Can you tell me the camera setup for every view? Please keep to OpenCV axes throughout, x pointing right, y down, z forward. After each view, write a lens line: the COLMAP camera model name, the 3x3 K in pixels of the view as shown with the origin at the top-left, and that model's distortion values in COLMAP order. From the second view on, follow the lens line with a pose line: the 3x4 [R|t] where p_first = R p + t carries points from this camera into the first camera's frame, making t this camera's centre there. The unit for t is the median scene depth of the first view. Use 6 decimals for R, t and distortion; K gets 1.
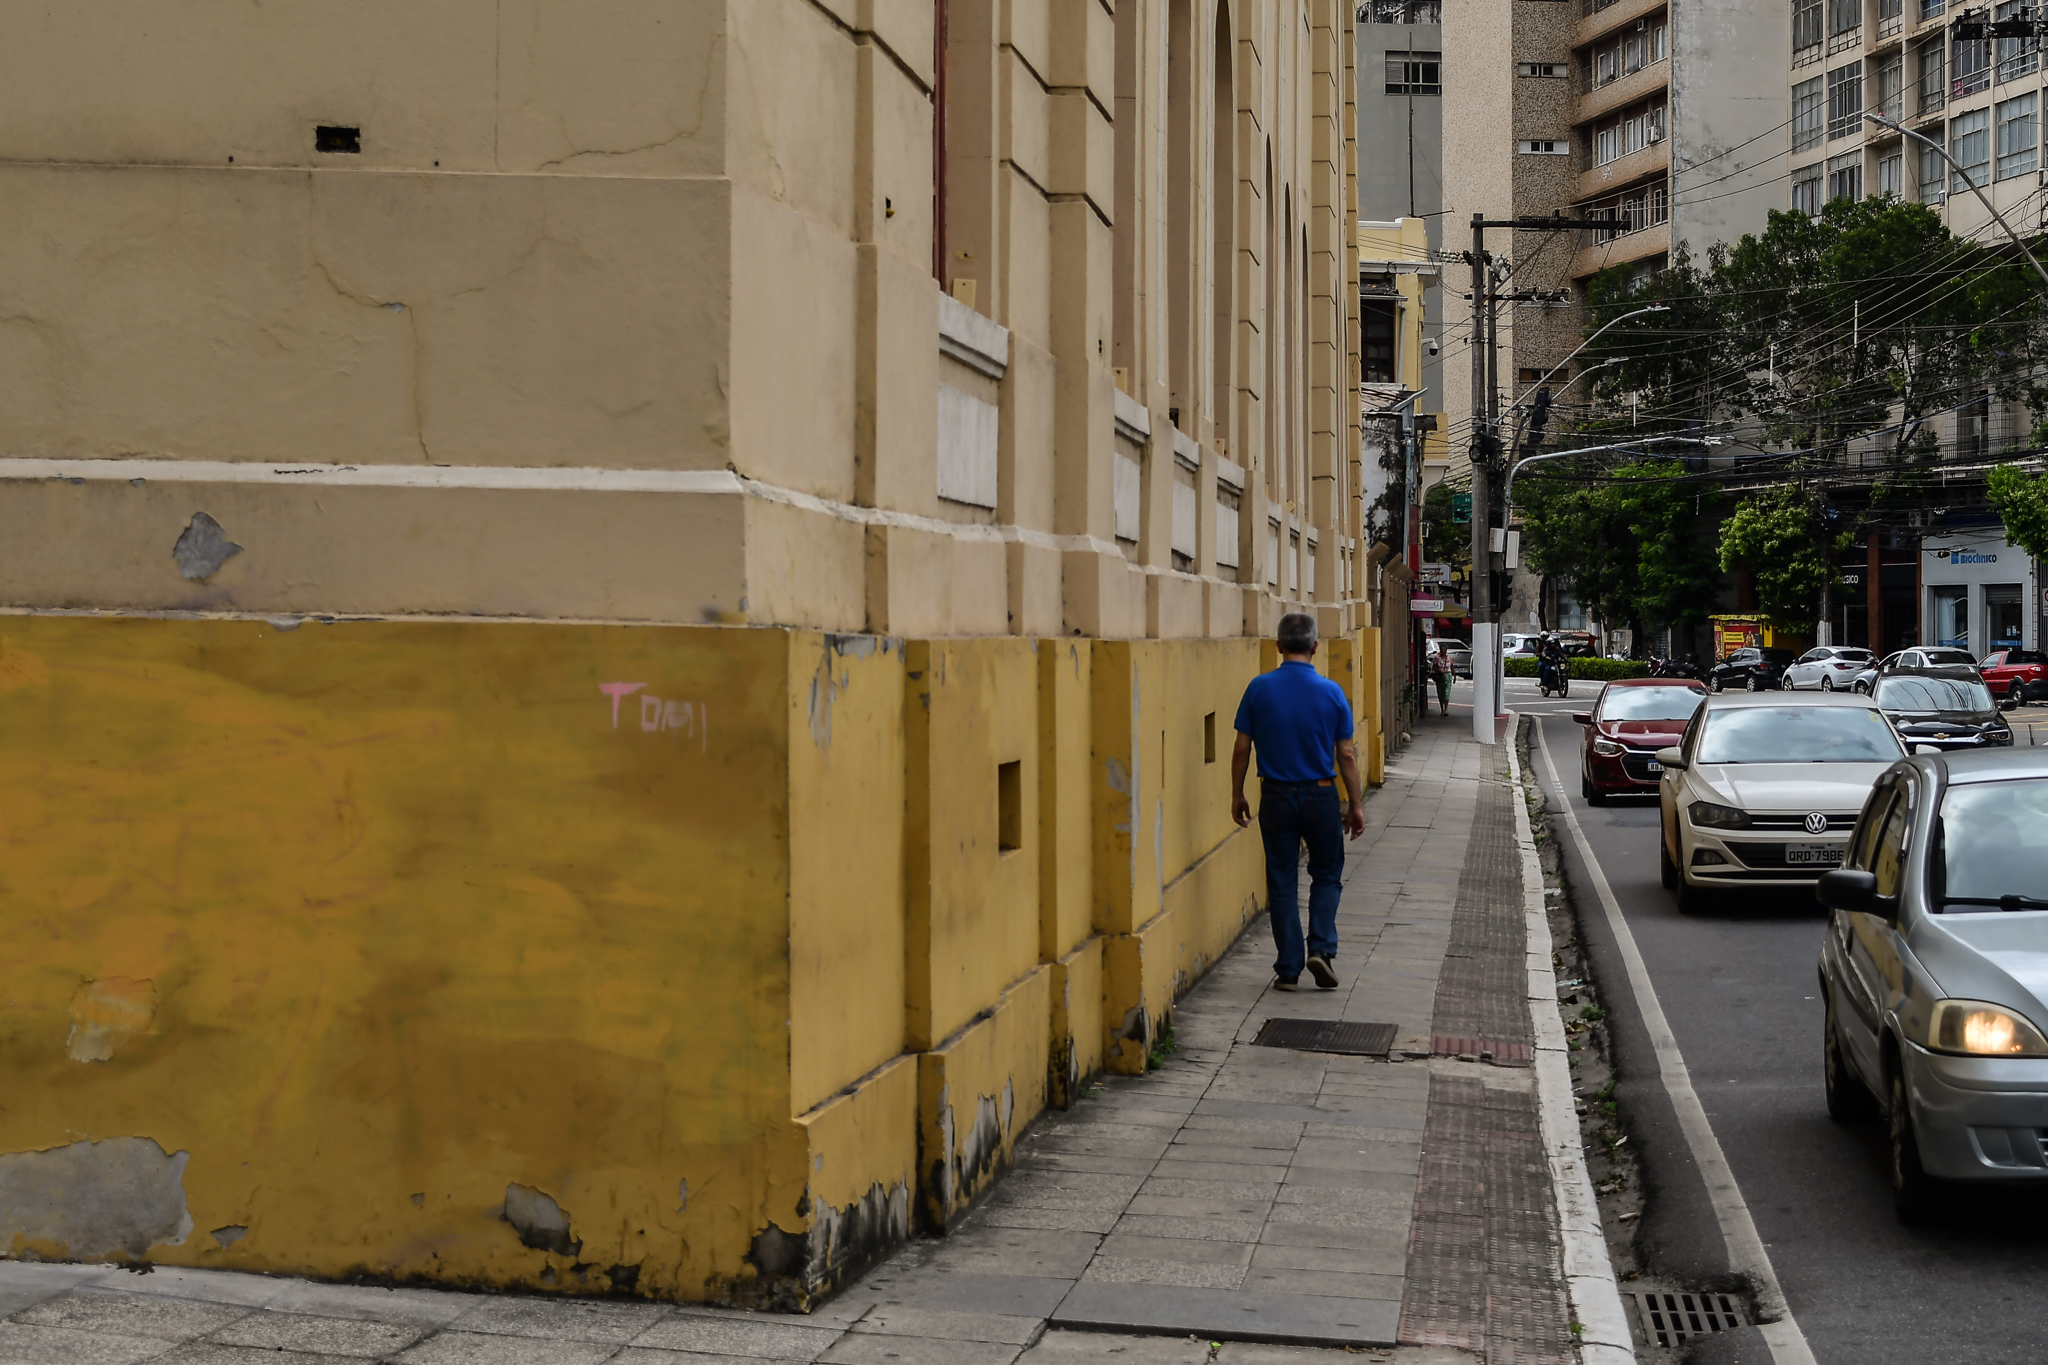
lens RADIAL K [[3678.1, 0, 1134.0], [0, 3678.1, 758.2], [0, 0, 1]] dist [-0.011824, 0.079470]
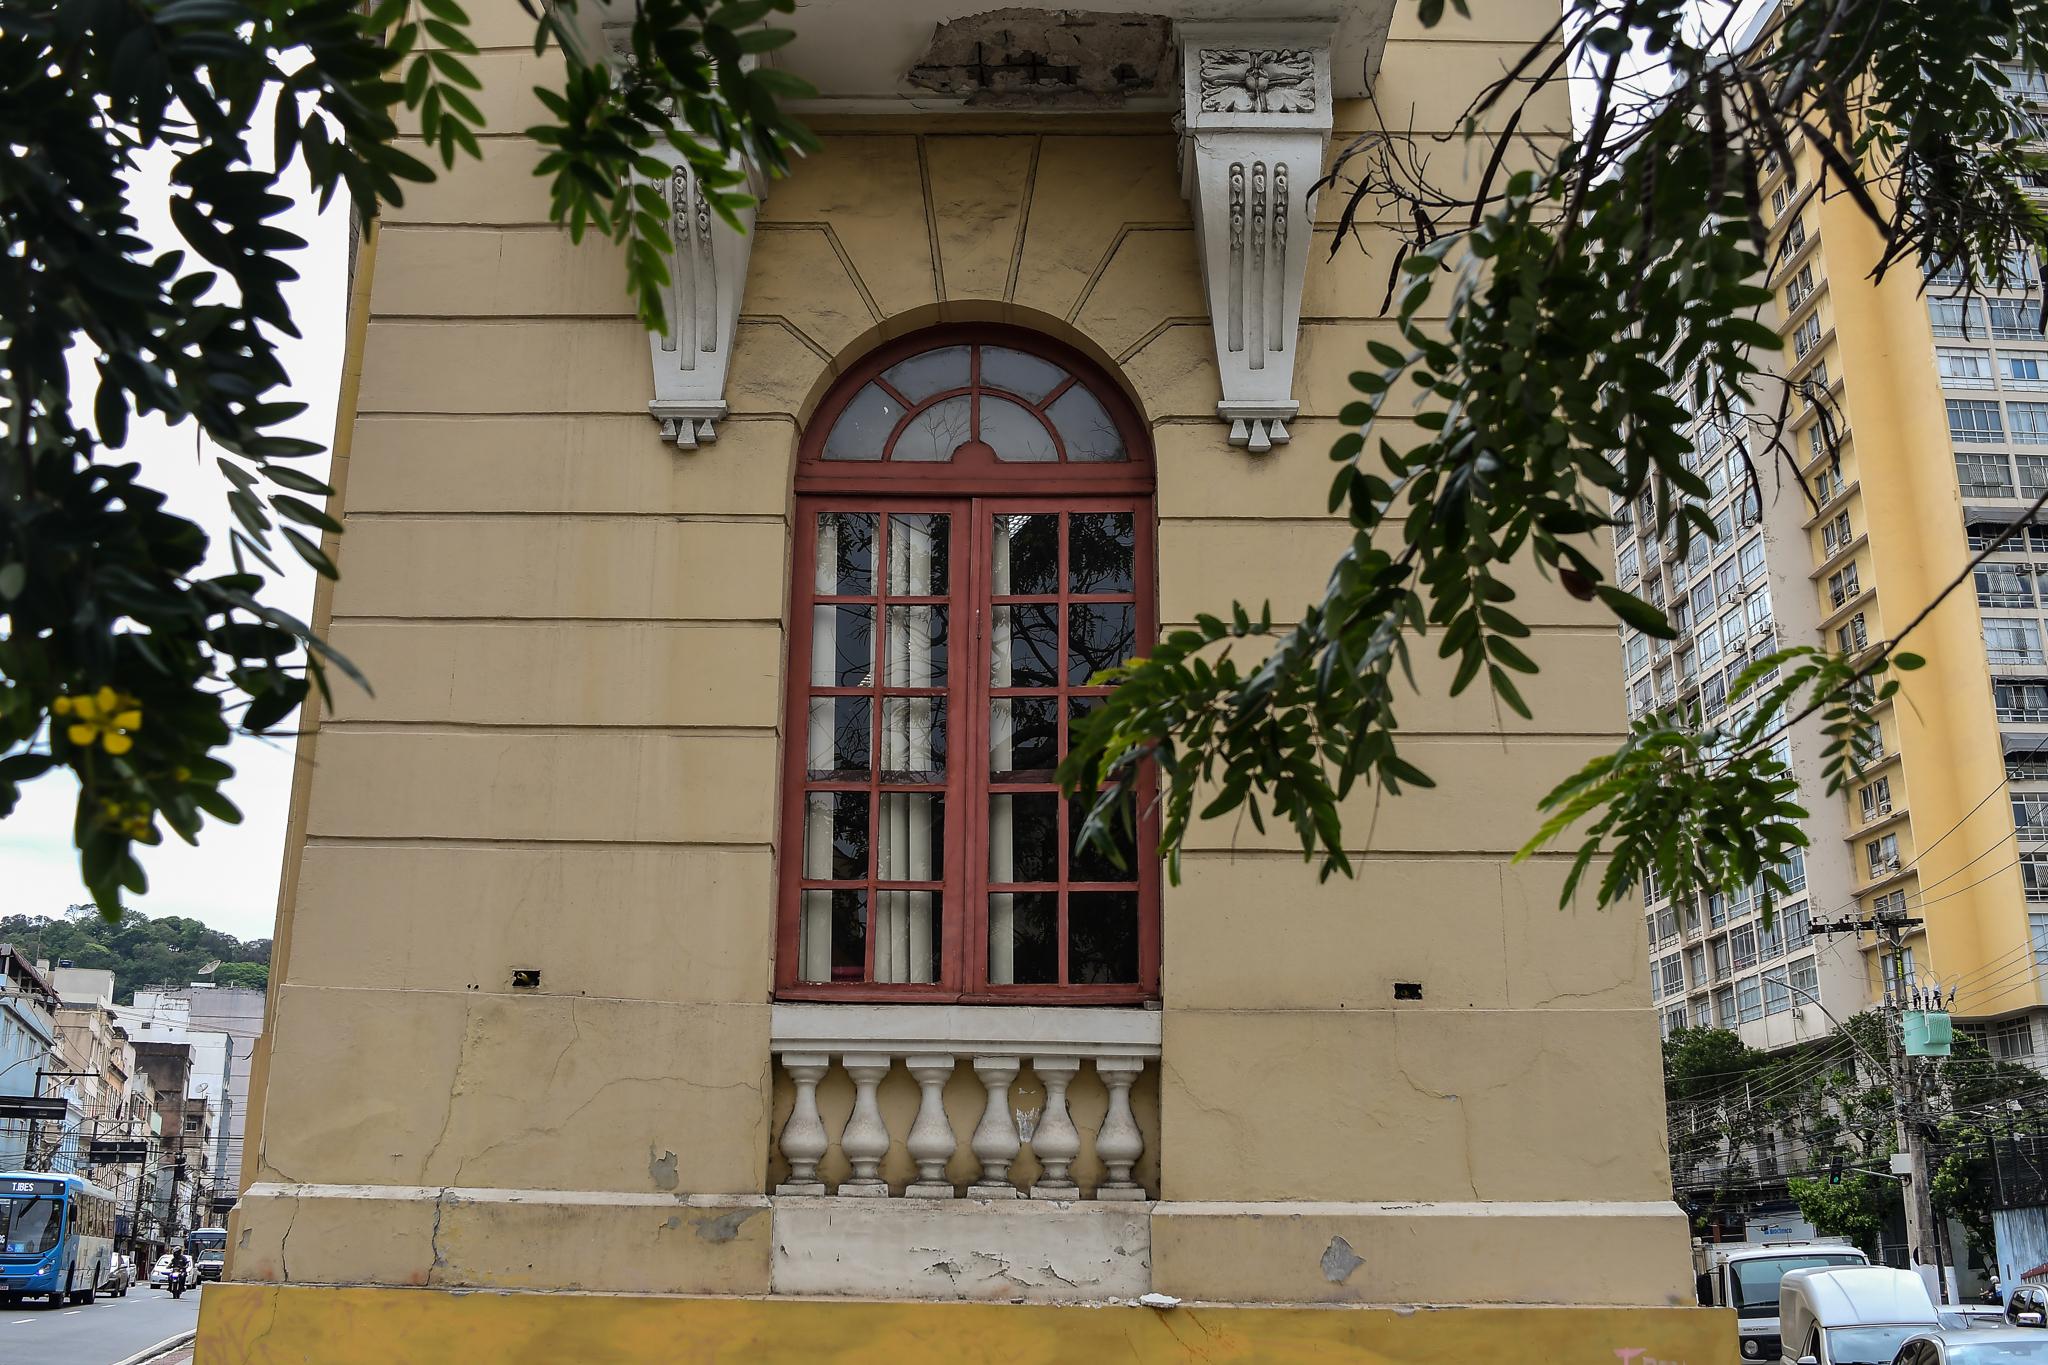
lens RADIAL K [[1976.2, 0, 1024.0], [0, 1976.2, 682.5], [0, 0, 1]] dist [-0.082342, 0.027232]
pose [[0.993834, -0.038129, -0.104112, -0.288345], [0.002192, 0.945583, -0.325374, -0.019937], [0.110853, 0.323139, 0.939836, 0.148737]]
